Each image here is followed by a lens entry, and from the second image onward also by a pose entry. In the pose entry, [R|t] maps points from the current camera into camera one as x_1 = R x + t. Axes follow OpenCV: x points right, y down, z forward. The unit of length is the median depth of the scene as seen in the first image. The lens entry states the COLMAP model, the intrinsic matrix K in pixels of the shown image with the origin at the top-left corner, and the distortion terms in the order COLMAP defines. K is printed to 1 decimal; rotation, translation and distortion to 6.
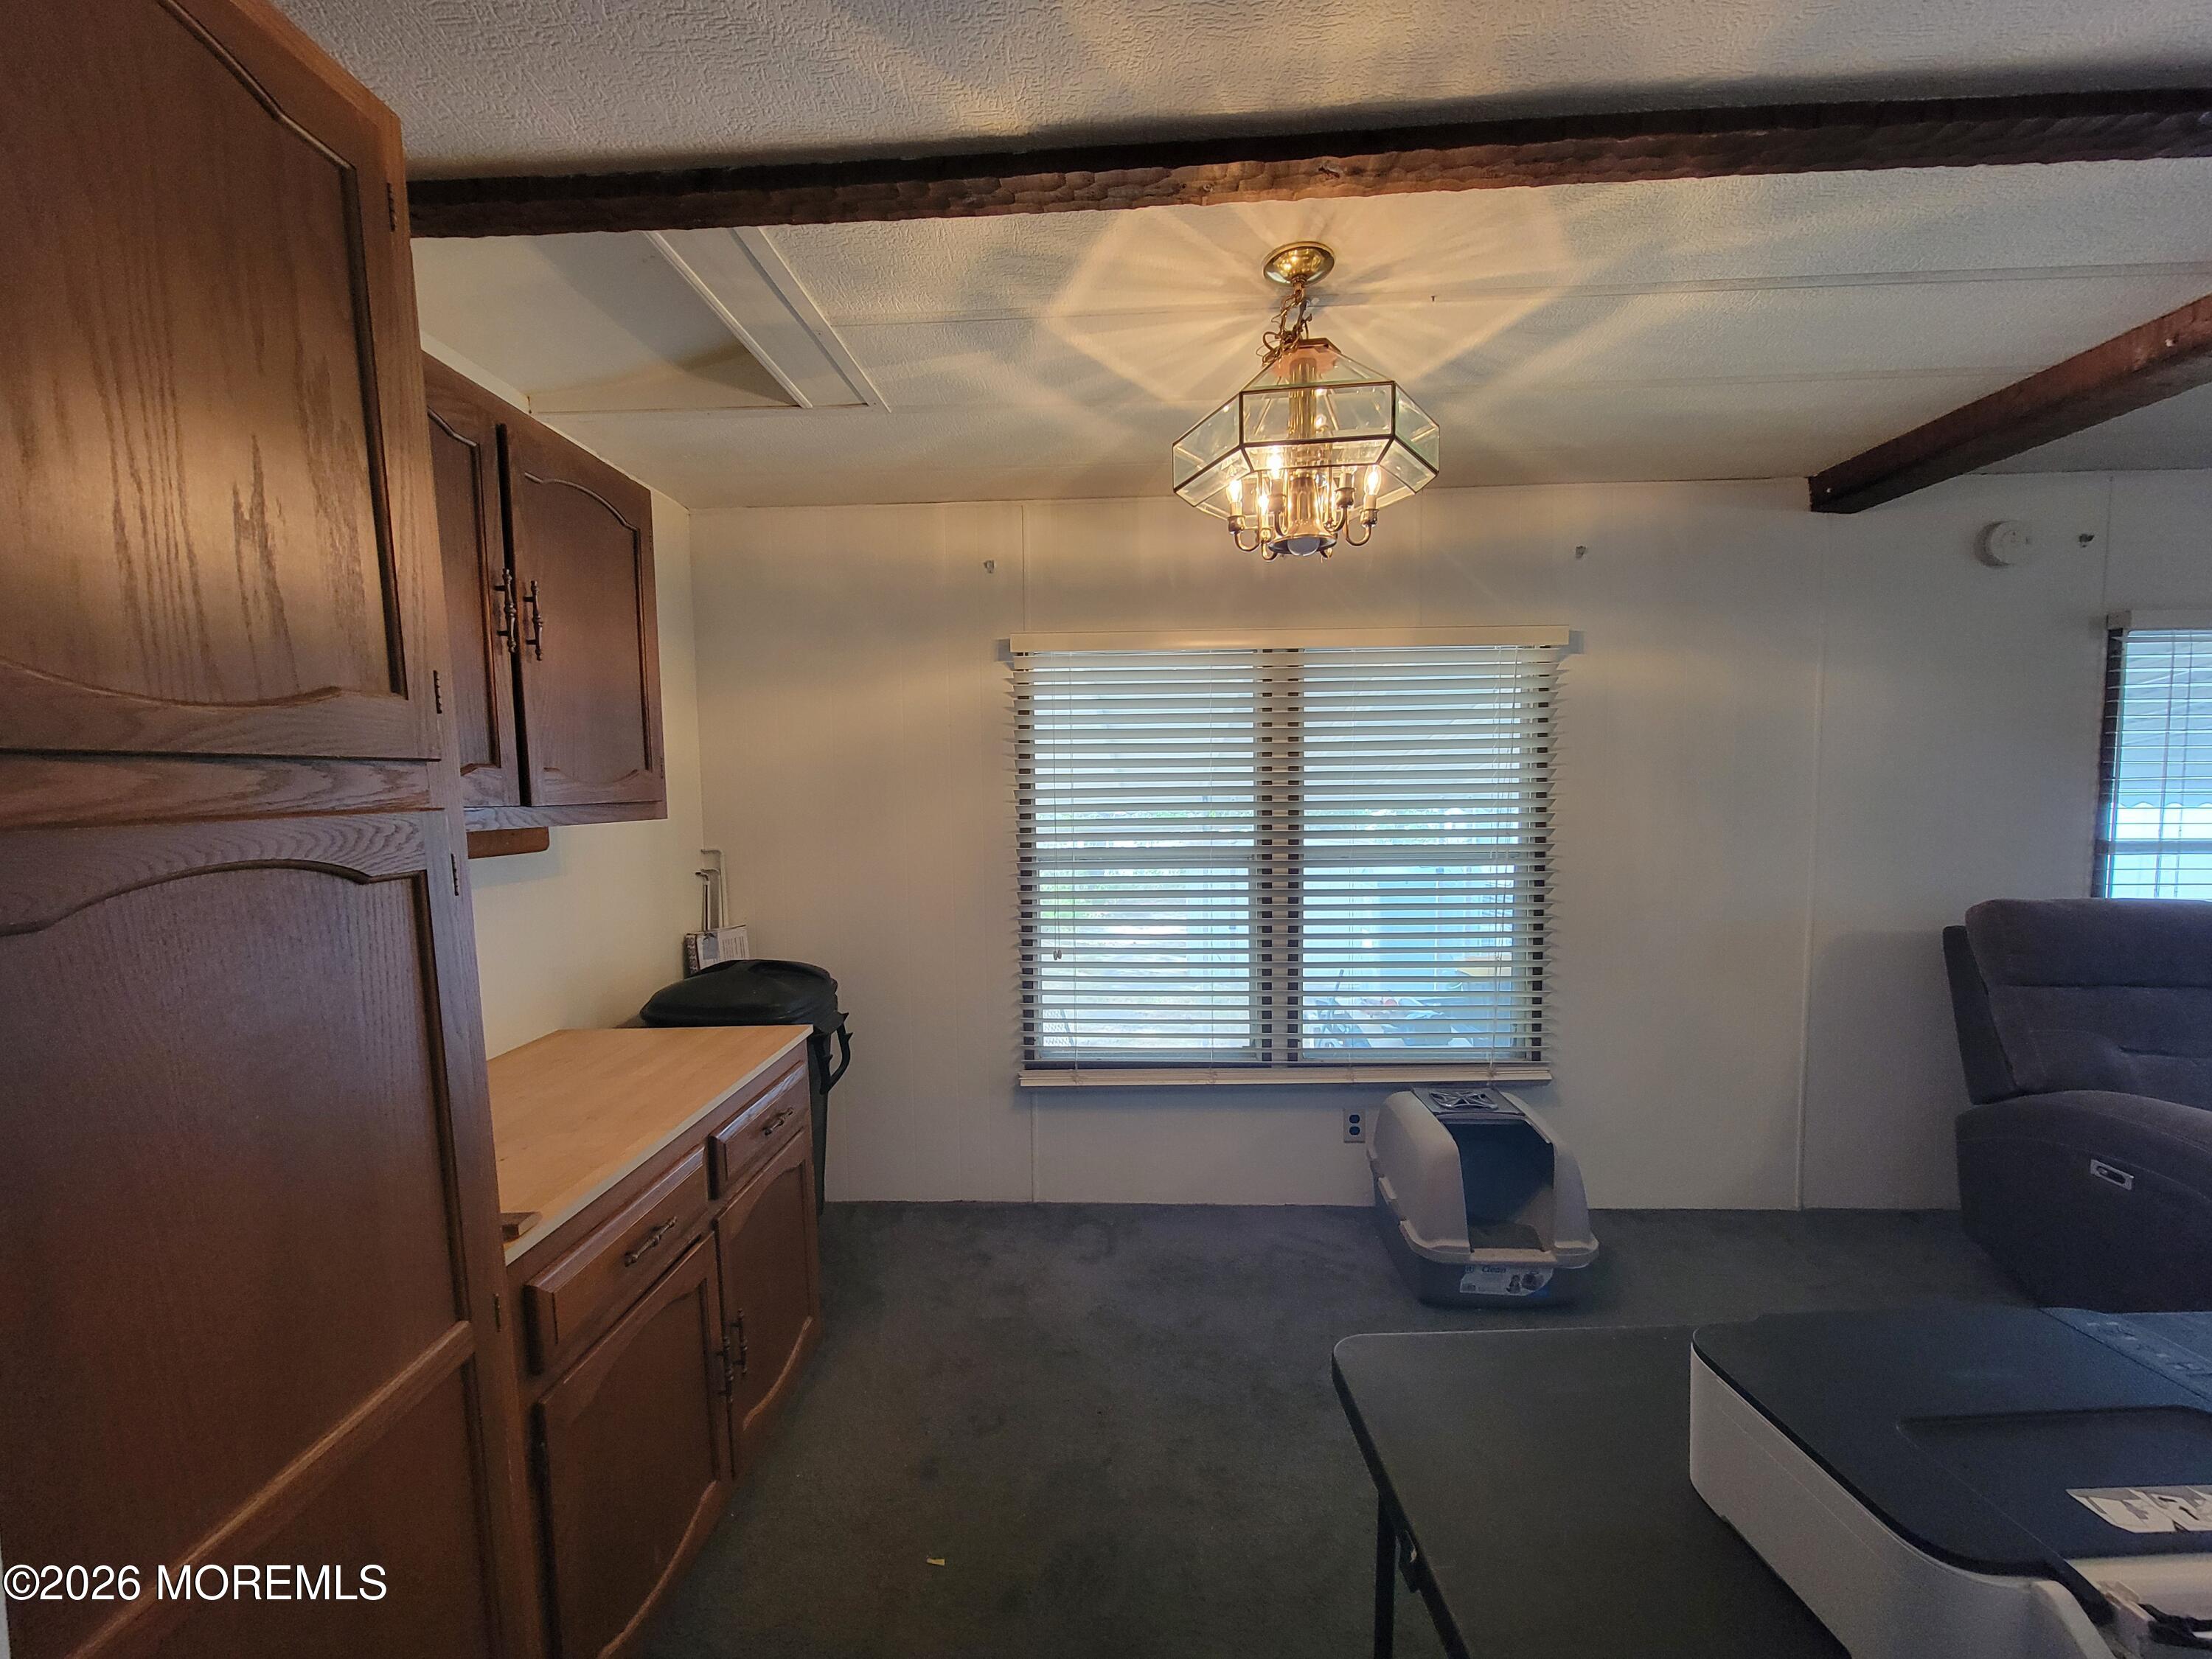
lens RADIAL K [[904.8, 0, 1096.5], [0, 904.8, 856.0], [0, 0, 1]] dist [0.000635, 0.000093]
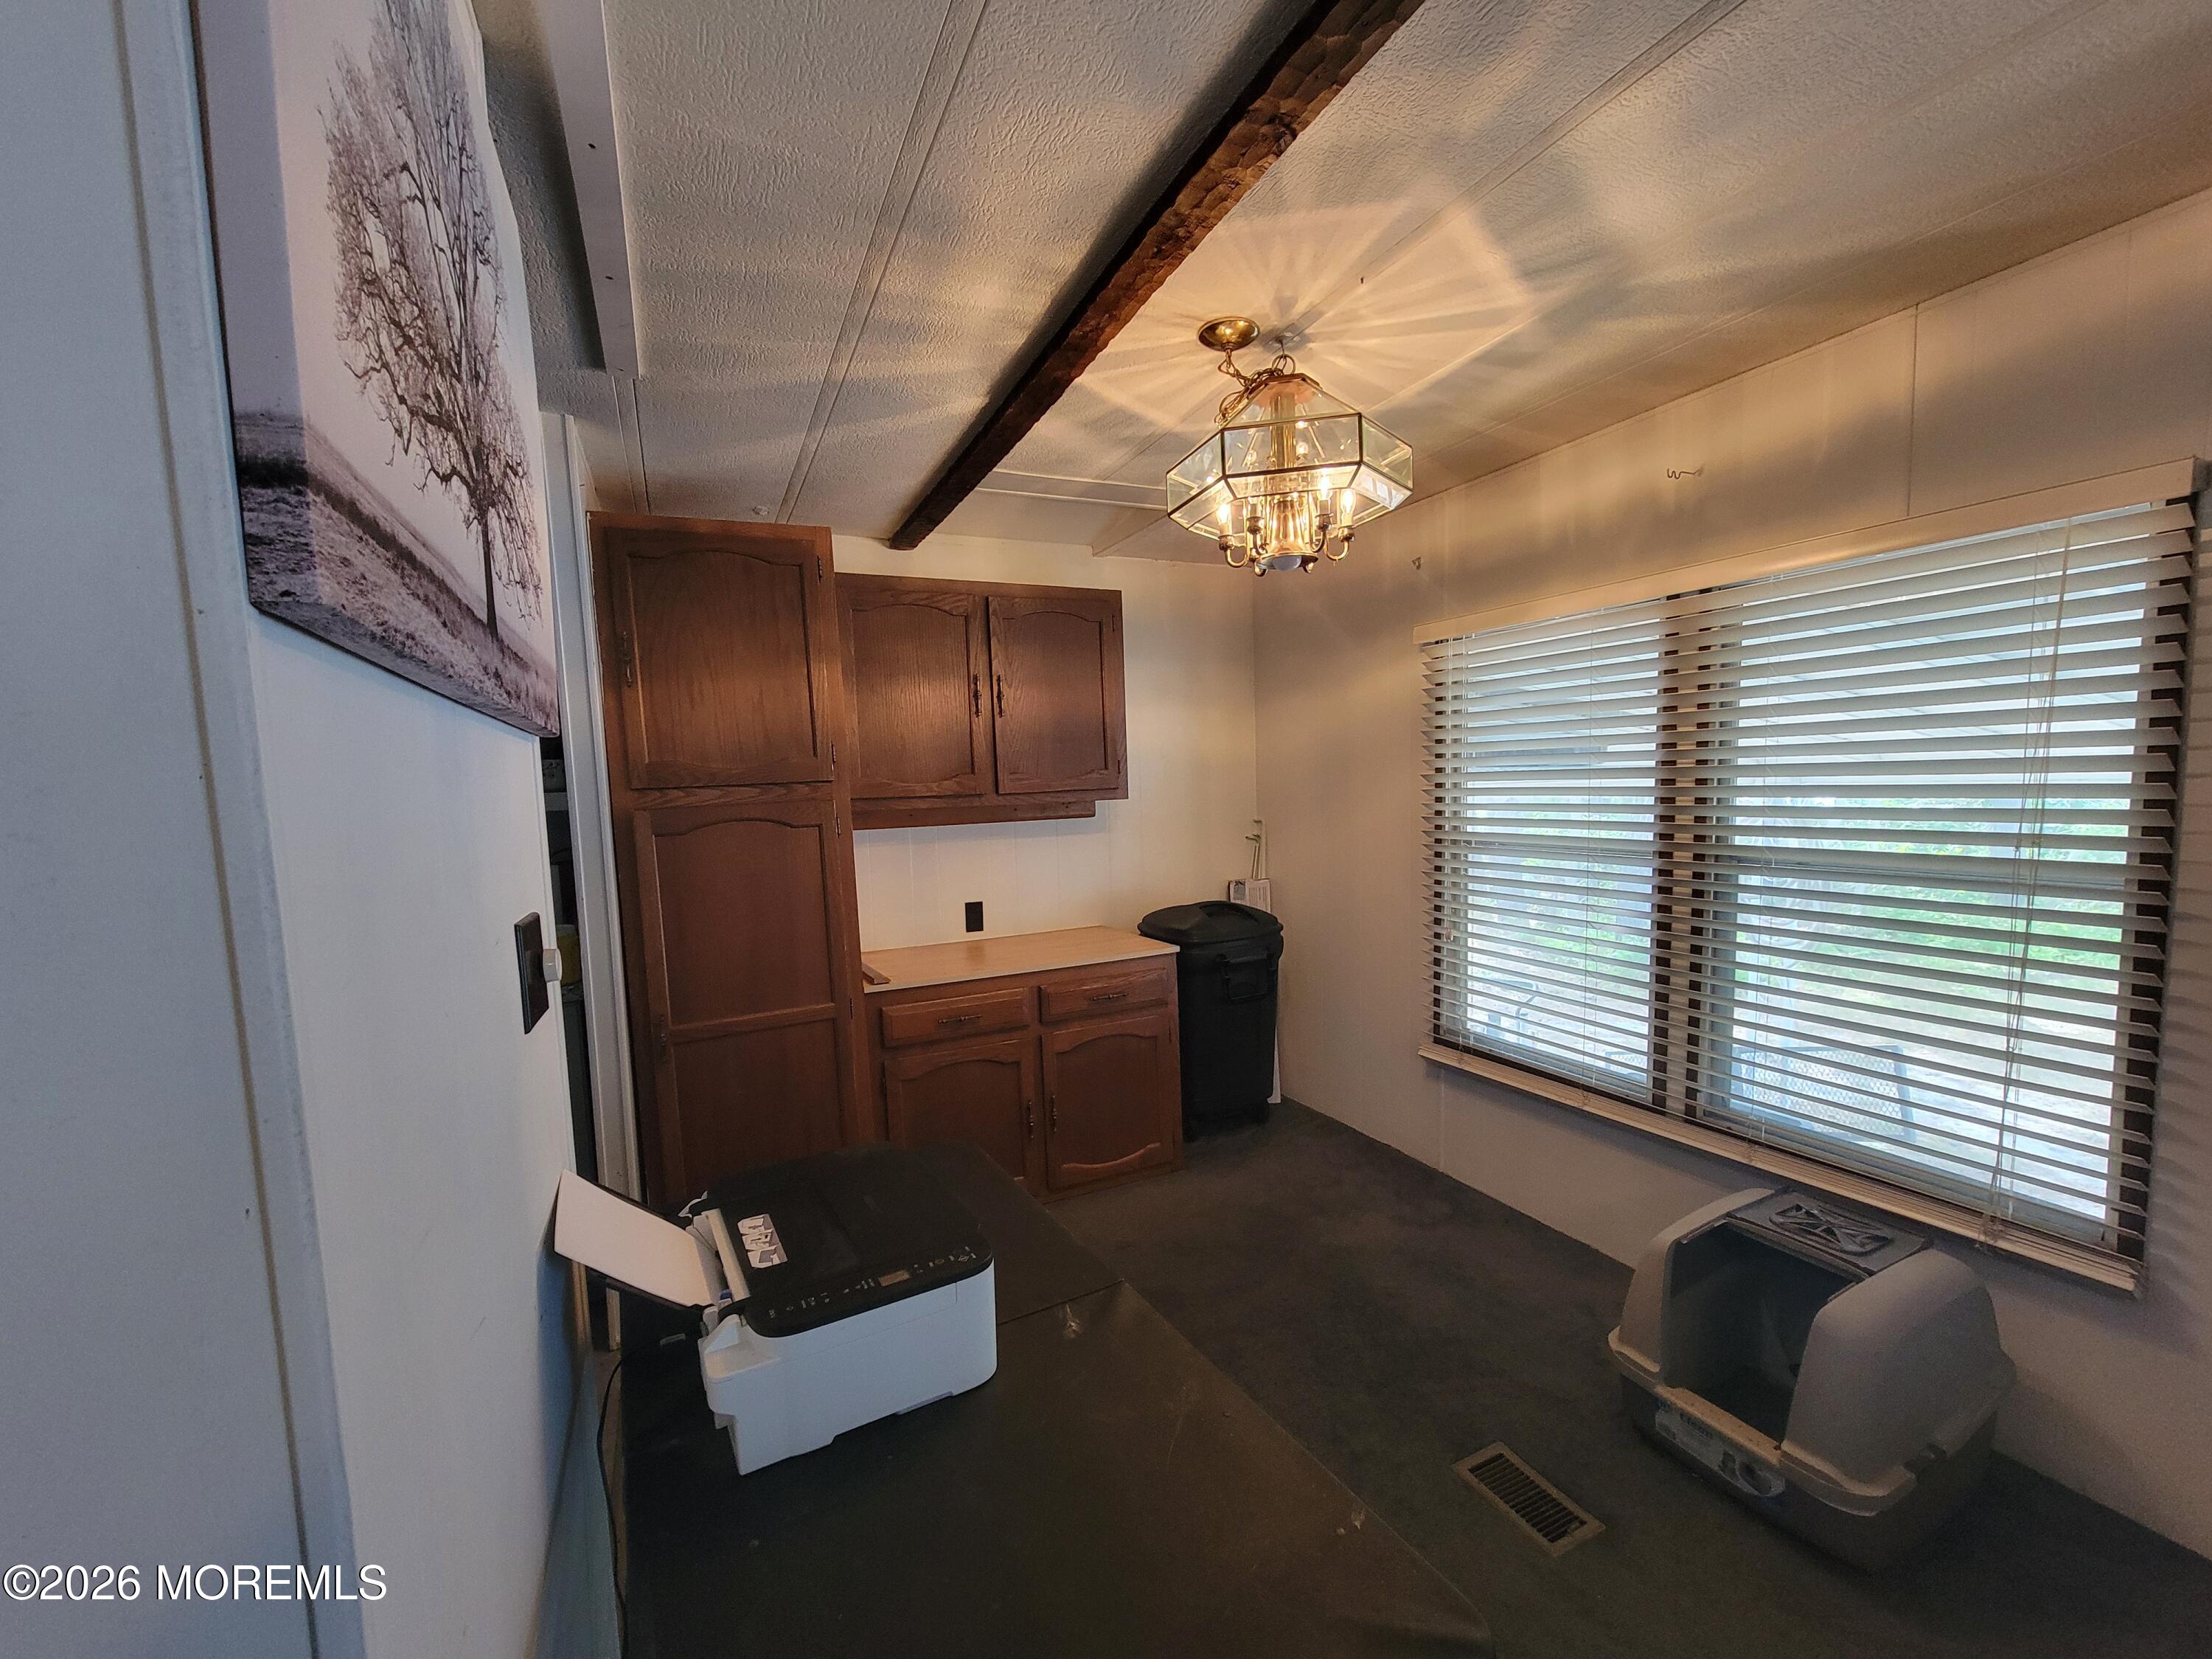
lens RADIAL K [[904.8, 0, 1096.5], [0, 904.8, 856.0], [0, 0, 1]] dist [0.000635, 0.000093]
pose [[0.457590, 0.071274, -0.886302, 1.063585], [-0.037564, 0.997442, 0.060817, -0.044396], [0.888369, 0.005463, 0.459097, 0.281549]]
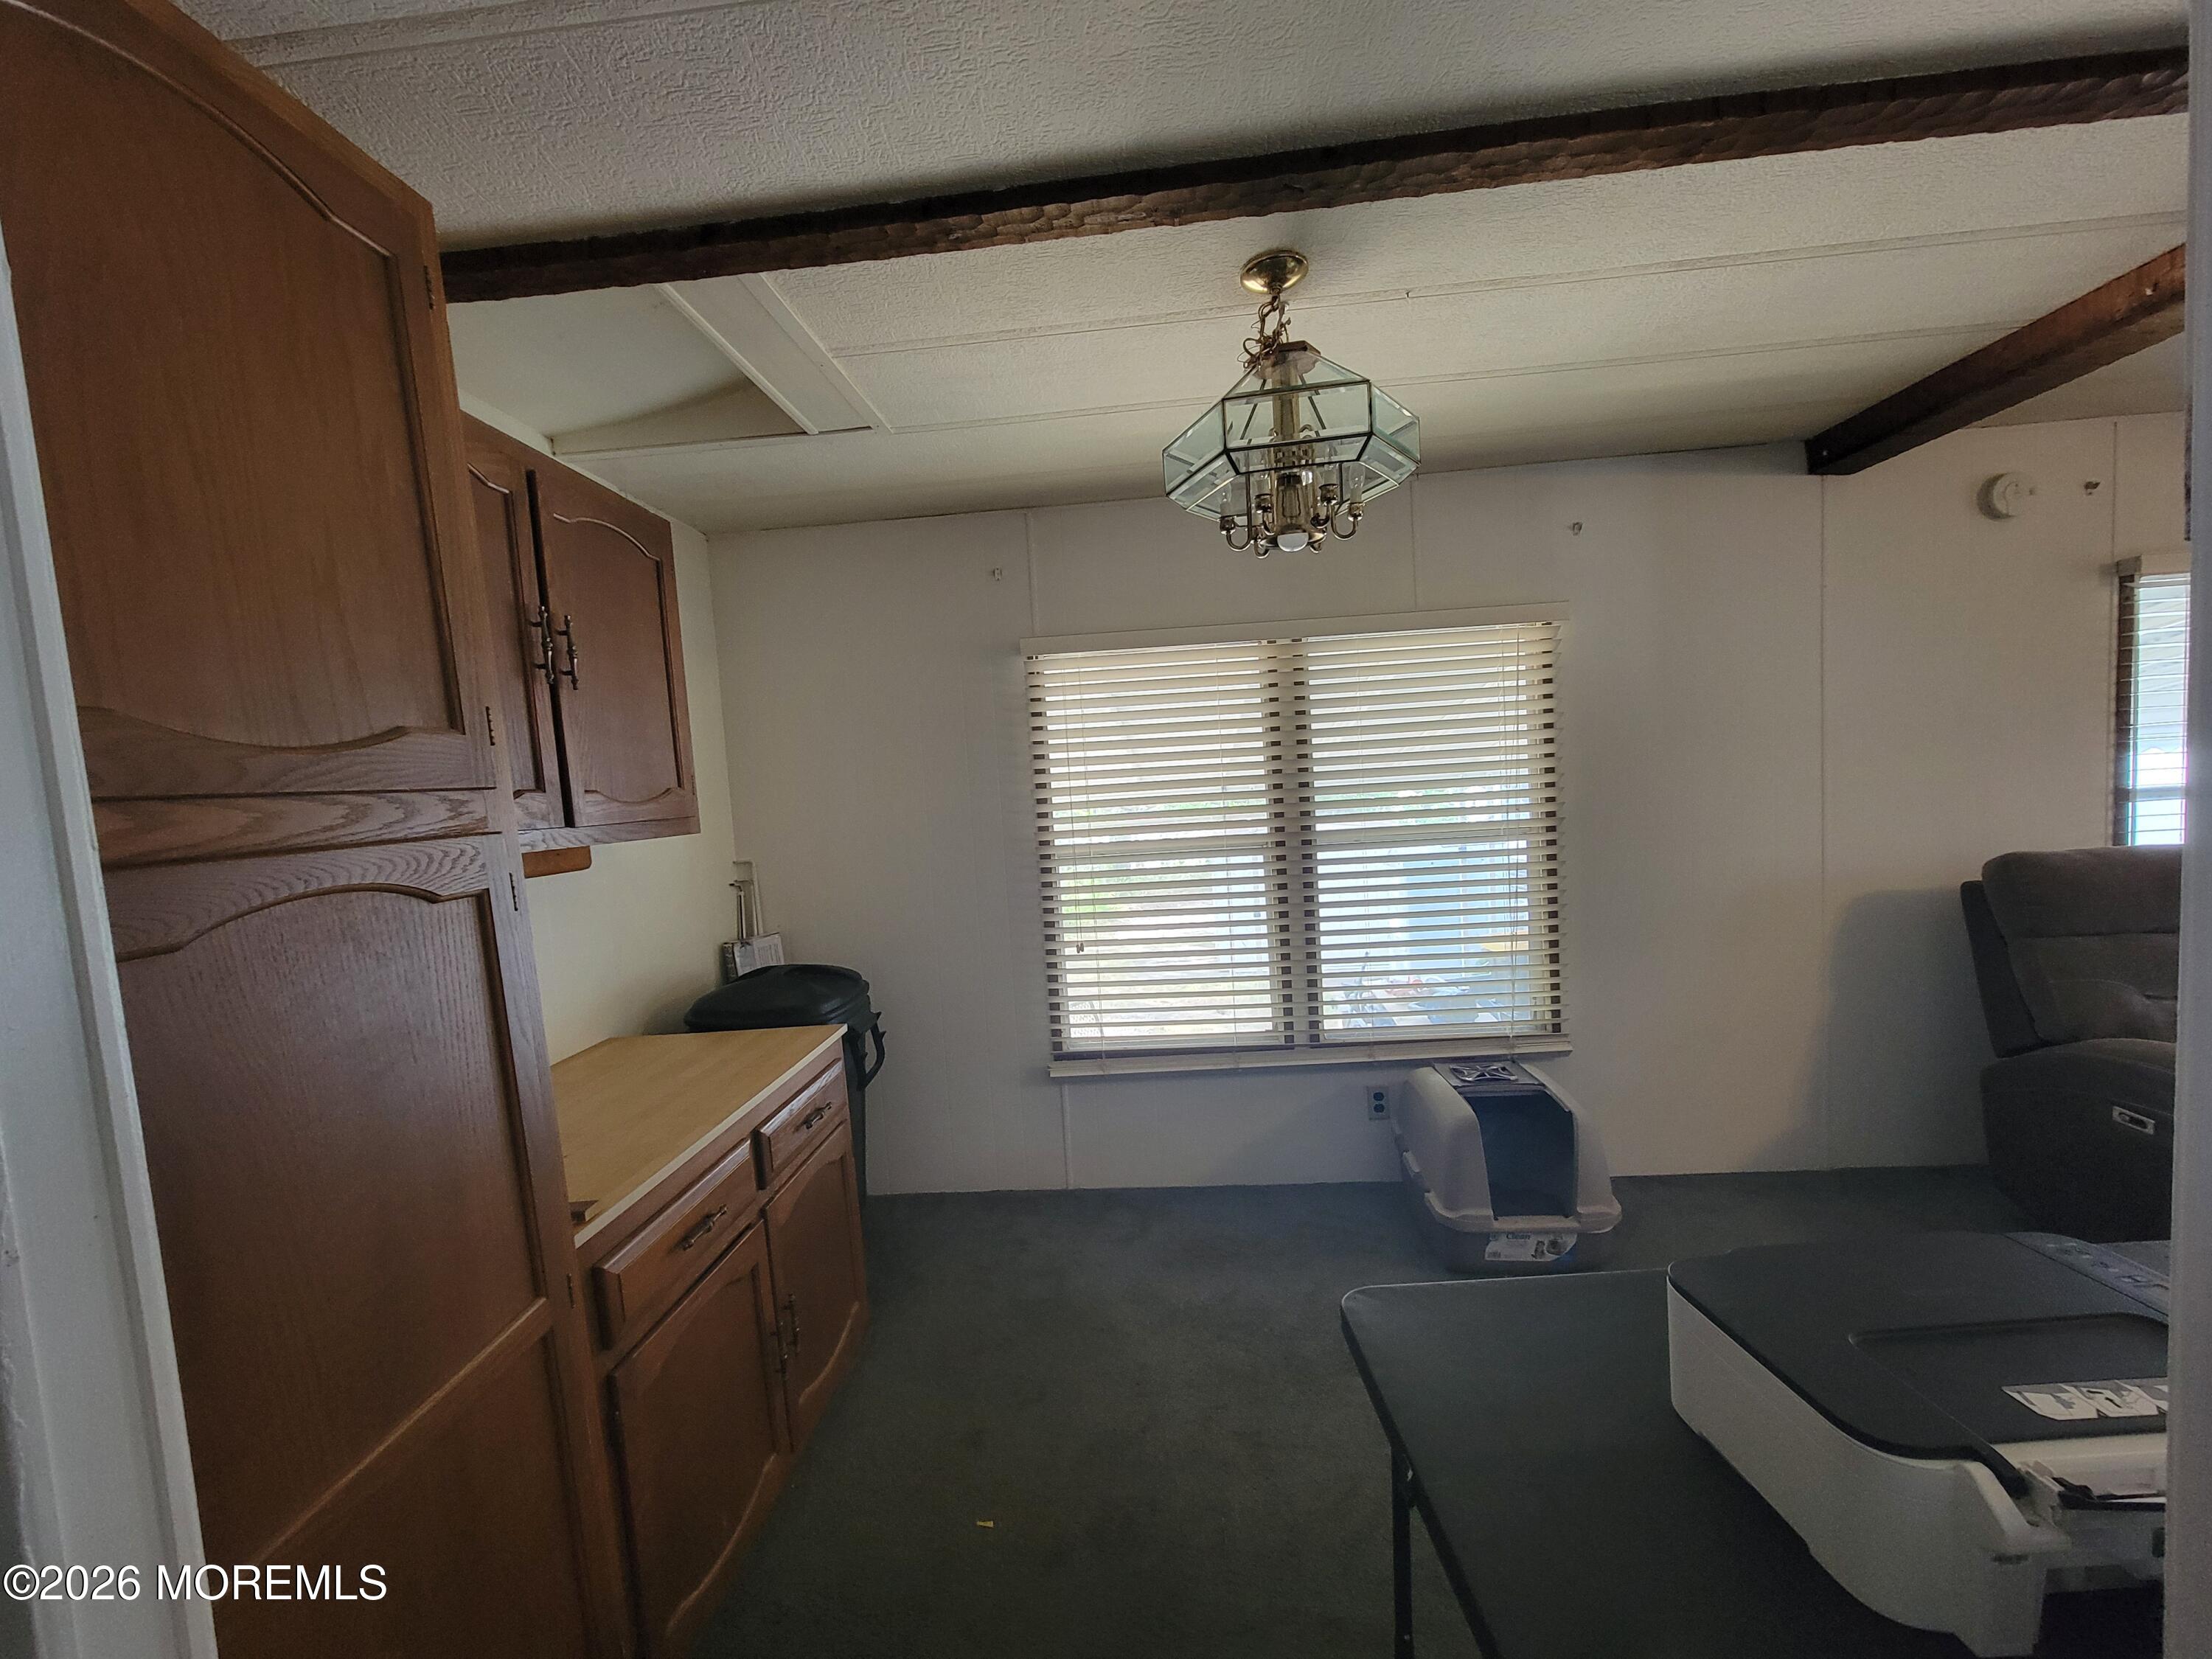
lens RADIAL K [[904.8, 0, 1096.5], [0, 904.8, 856.0], [0, 0, 1]] dist [0.000635, 0.000093]
pose [[0.998517, -0.045722, -0.029545, 0.017076], [0.045842, 0.998943, 0.003397, 0.003378], [0.029358, -0.004747, 0.999558, -0.042619]]
